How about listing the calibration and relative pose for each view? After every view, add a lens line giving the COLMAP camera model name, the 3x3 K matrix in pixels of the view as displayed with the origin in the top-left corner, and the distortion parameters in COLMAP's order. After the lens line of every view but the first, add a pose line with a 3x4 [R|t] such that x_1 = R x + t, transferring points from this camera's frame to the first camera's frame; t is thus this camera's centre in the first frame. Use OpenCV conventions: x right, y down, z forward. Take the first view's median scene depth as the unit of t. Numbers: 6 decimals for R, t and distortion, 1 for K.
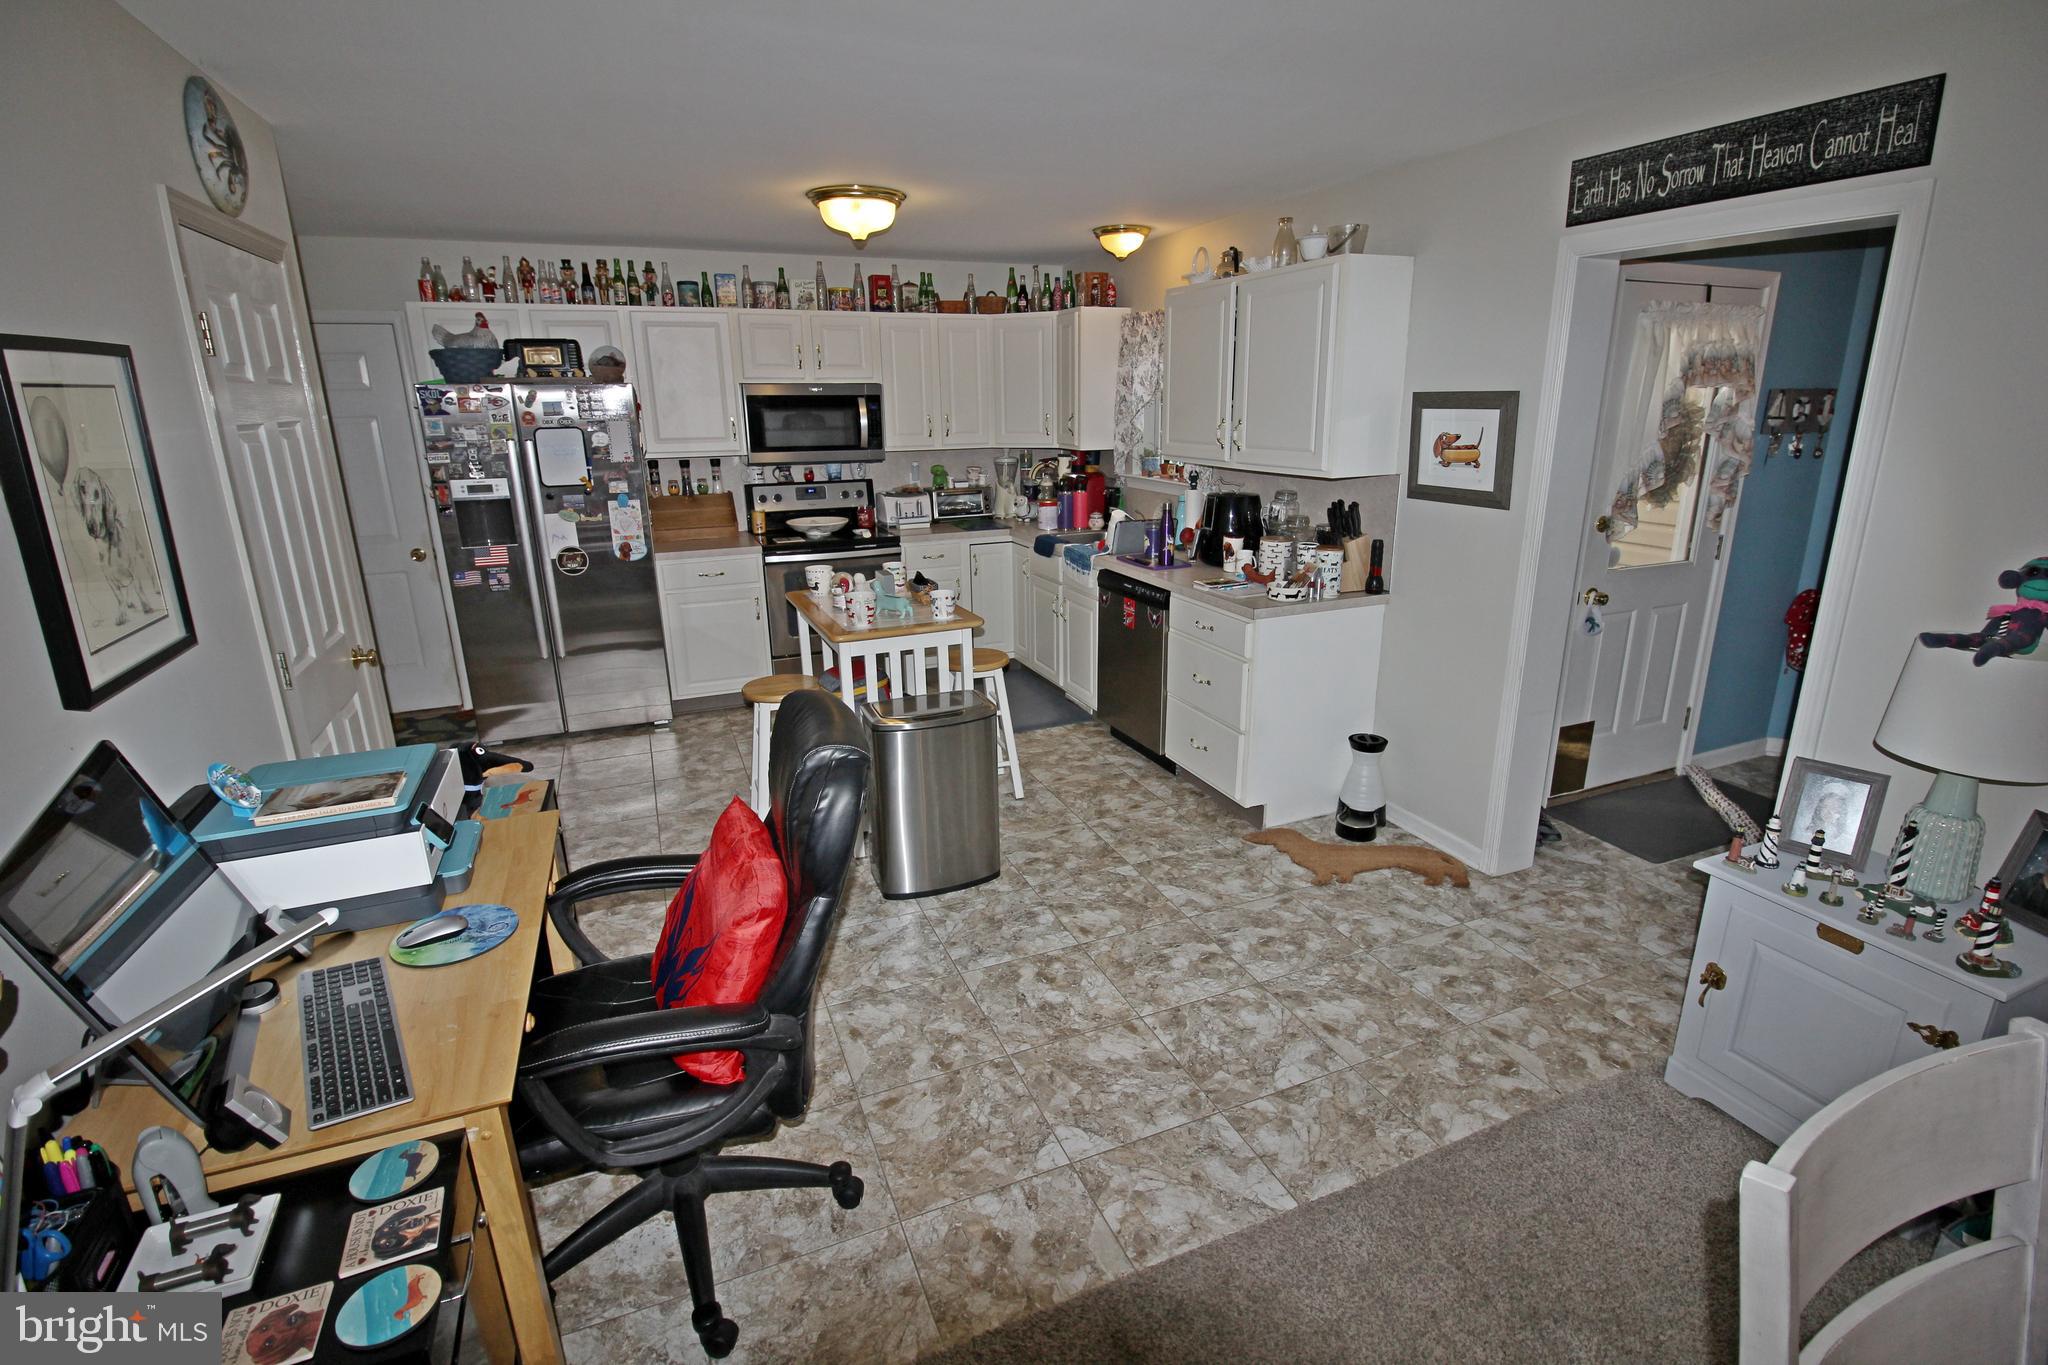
lens RADIAL K [[948.7, 0, 1034.9], [0, 948.7, 670.8], [0, 0, 1]] dist [-0.011018, -0.007226]
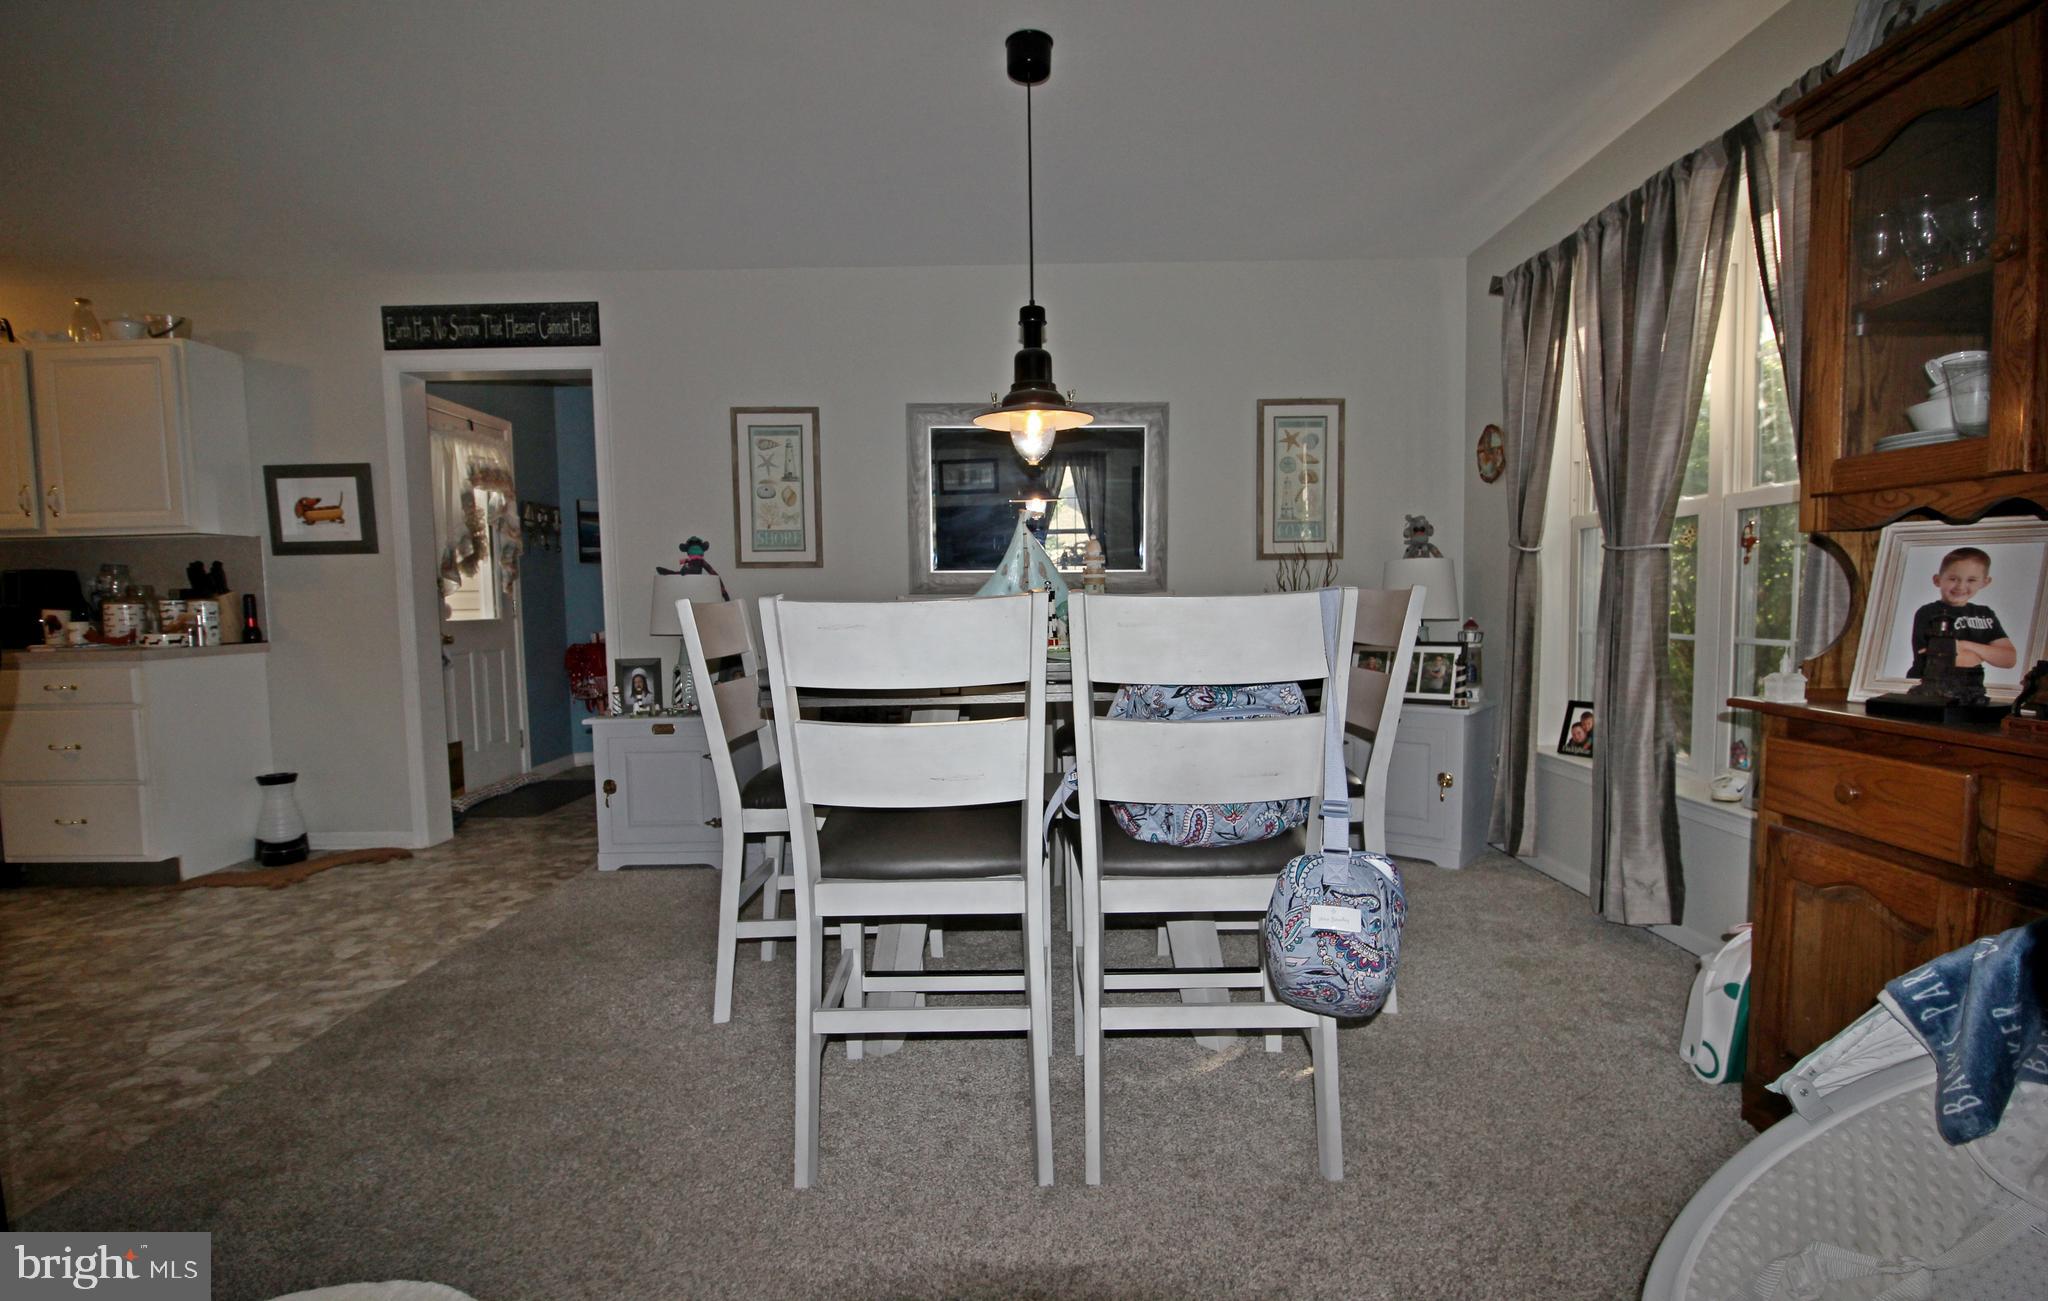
lens RADIAL K [[991.6, 0, 1047.9], [0, 991.6, 678.7], [0, 0, 1]] dist [-0.004477, -0.009168]
pose [[0.380880, -0.070336, 0.921945, -0.330495], [0.267225, 0.962926, -0.036935, 0.234782], [-0.885167, 0.260435, 0.385555, -0.233525]]
